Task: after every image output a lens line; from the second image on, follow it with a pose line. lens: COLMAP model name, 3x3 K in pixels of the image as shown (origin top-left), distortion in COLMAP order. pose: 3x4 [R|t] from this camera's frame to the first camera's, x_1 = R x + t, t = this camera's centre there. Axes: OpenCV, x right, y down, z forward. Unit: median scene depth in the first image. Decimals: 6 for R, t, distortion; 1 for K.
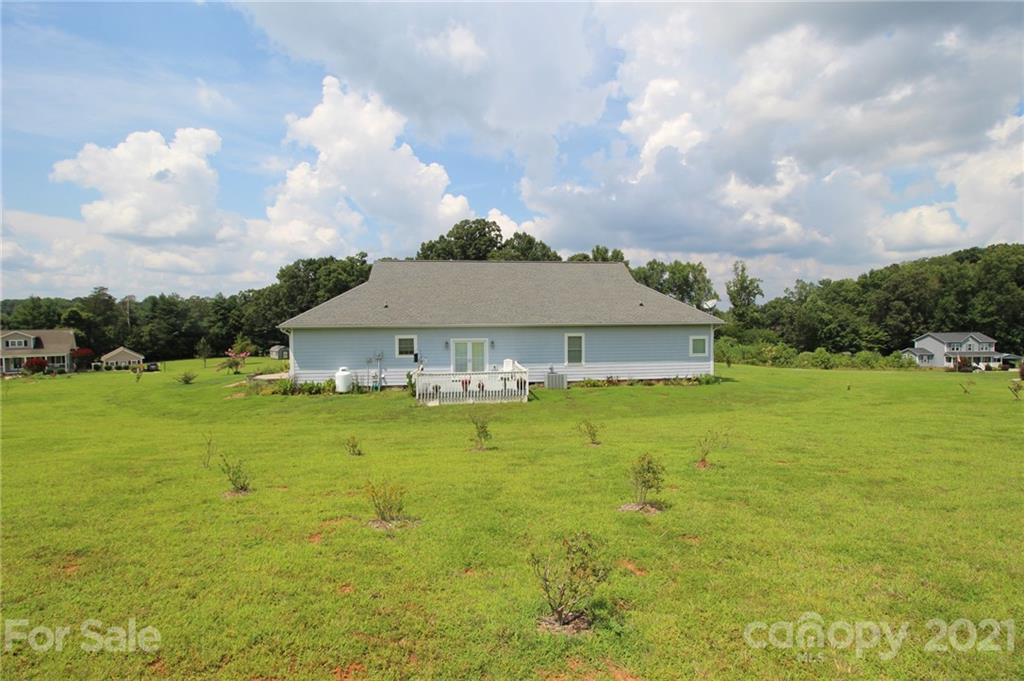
lens RADIAL K [[500.0, 0, 512.0], [0, 500.0, 340.5], [0, 0, 1]] dist [-0.000852, -0.018223]
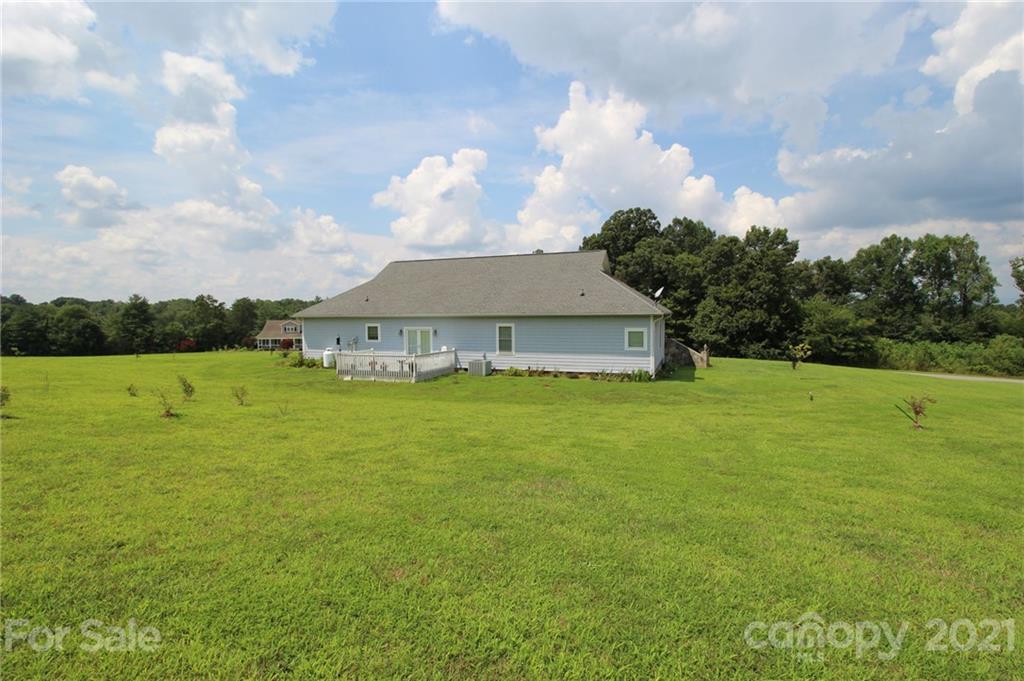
lens RADIAL K [[500.0, 0, 512.0], [0, 500.0, 340.5], [0, 0, 1]] dist [-0.000852, -0.018223]
pose [[0.866036, 0.026178, -0.499296, 0.158842], [-0.019094, 0.999632, 0.019293, 0.000115], [0.499617, -0.007175, 0.866217, 0.026273]]
